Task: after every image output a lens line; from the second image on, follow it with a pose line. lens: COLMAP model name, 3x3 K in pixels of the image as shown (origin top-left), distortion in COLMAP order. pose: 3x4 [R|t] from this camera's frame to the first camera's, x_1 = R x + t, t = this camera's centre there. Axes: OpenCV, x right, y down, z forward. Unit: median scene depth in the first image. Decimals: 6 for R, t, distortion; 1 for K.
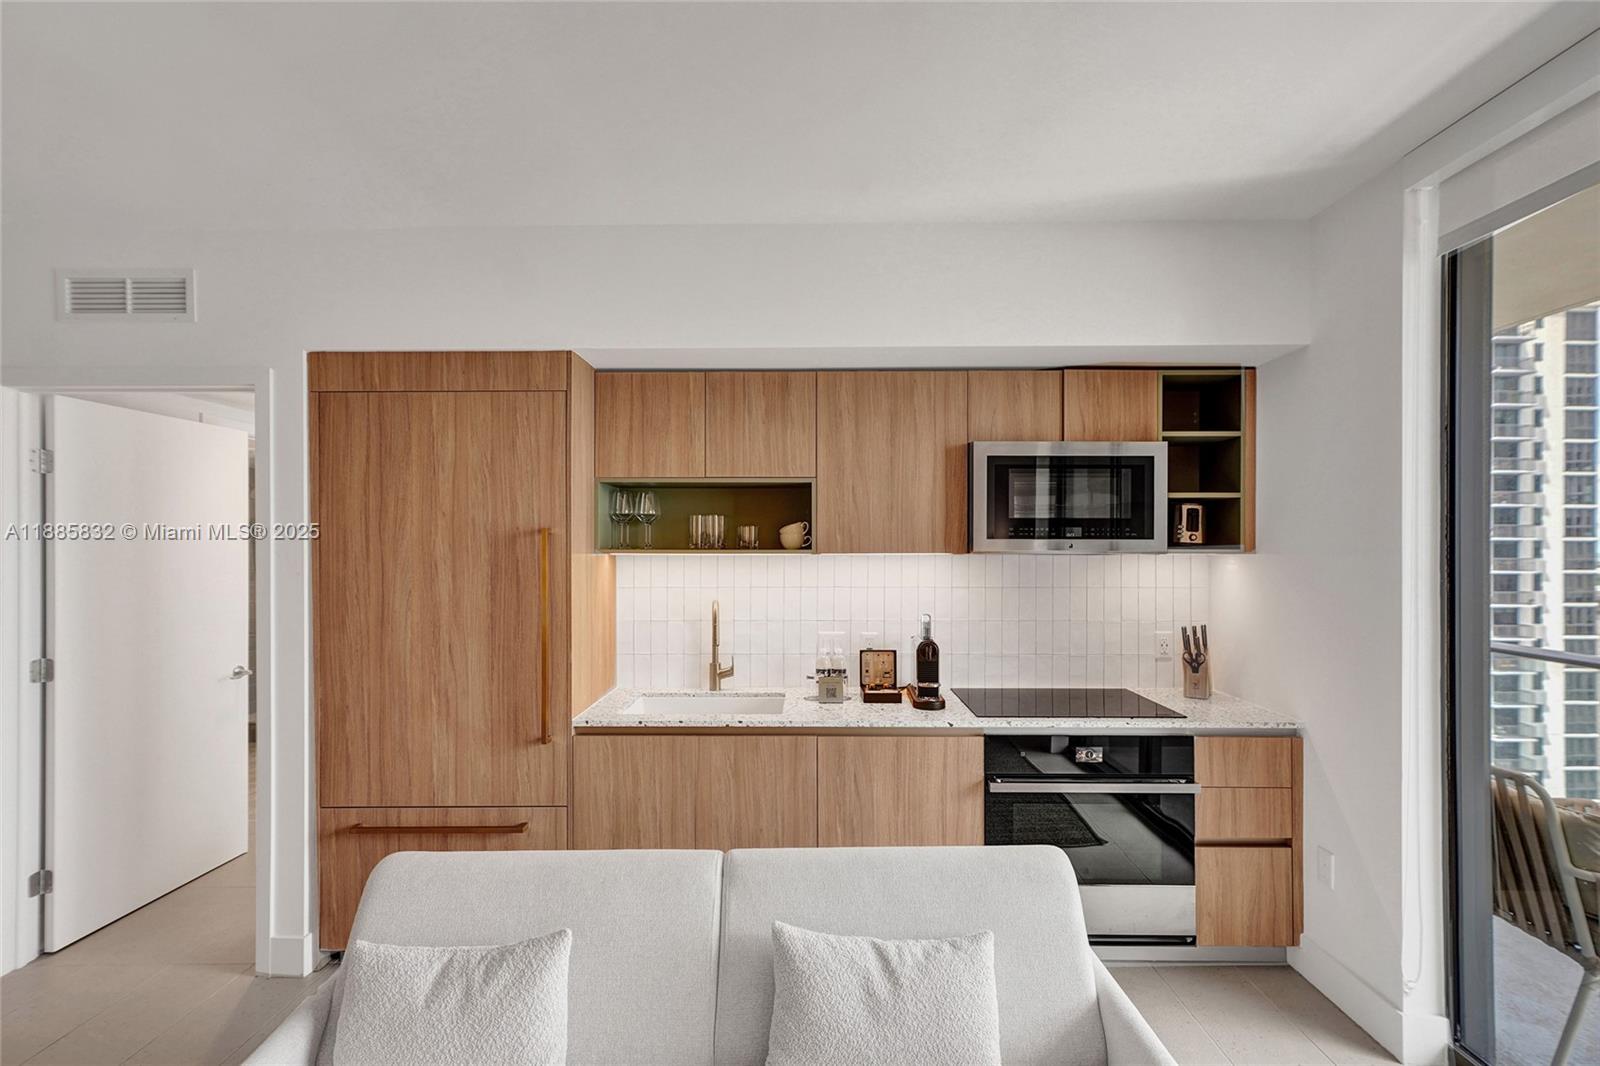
lens RADIAL K [[734.5, 0, 799.8], [0, 734.5, 544.7], [0, 0, 1]] dist [0.002055, 0.007186]
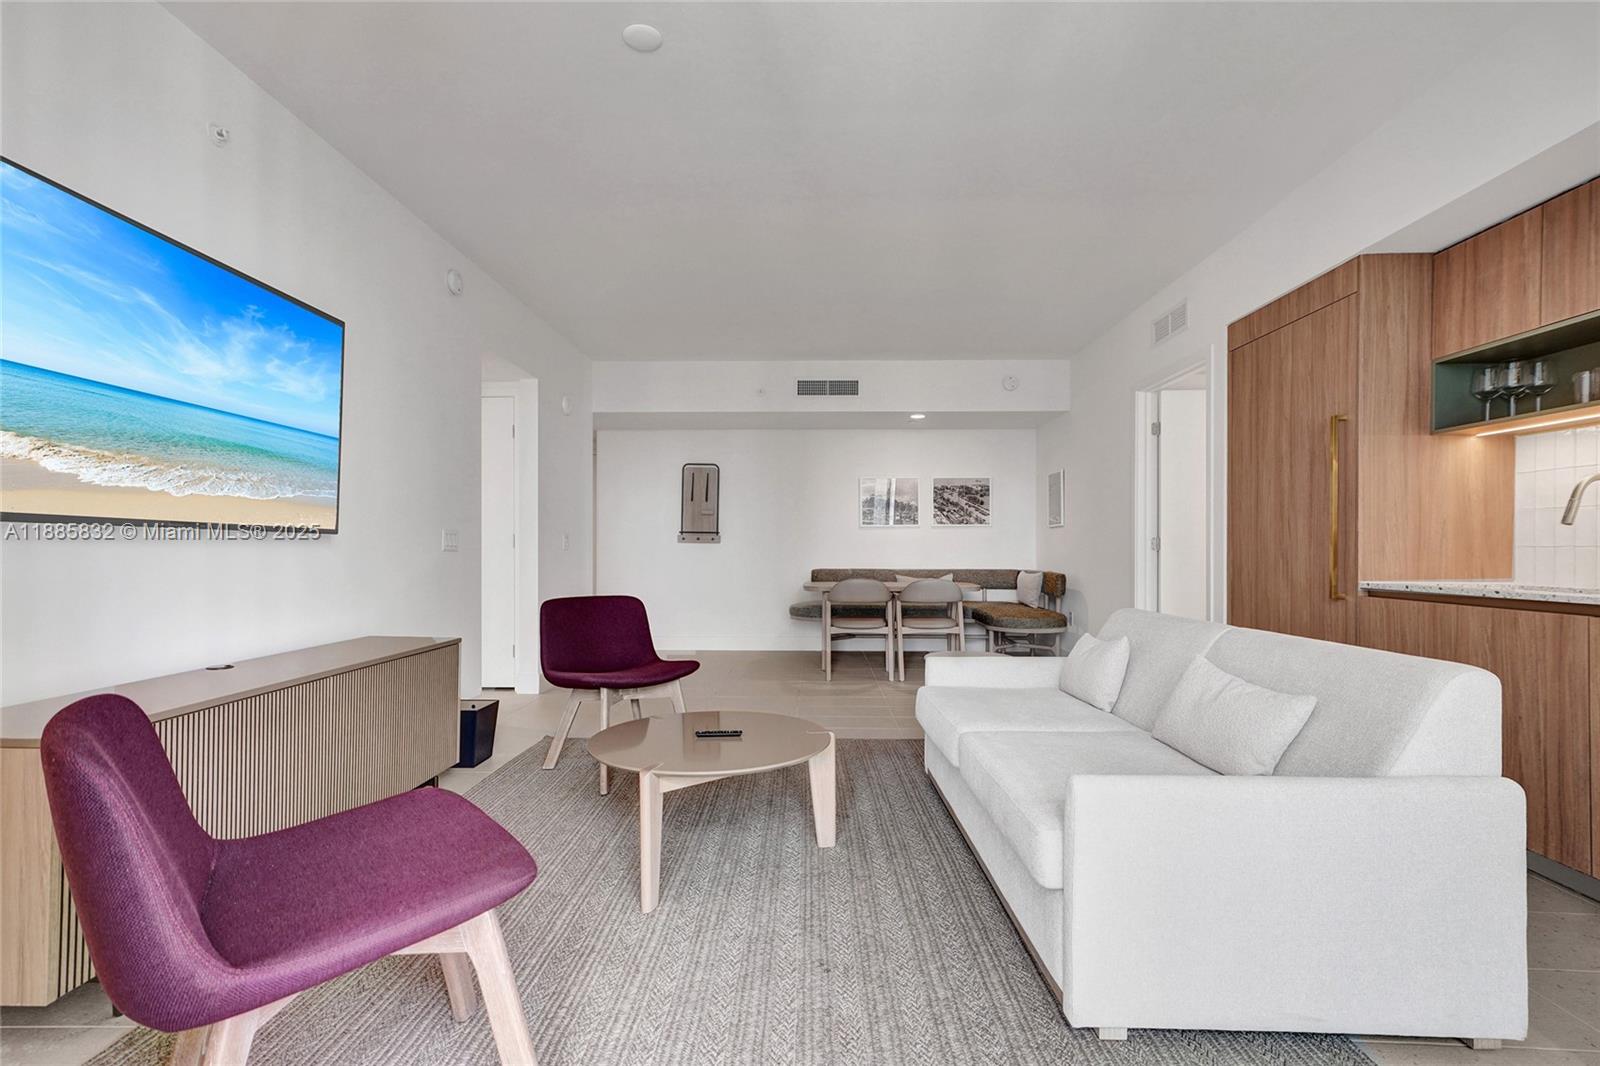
lens RADIAL K [[734.5, 0, 799.6], [0, 734.5, 547.5], [0, 0, 1]] dist [0.002055, 0.007186]
pose [[-0.010928, 0.002080, -0.999938, 0.831045], [-0.003209, 0.999993, 0.002116, 0.185904], [0.999935, 0.003231, -0.010921, 0.152706]]
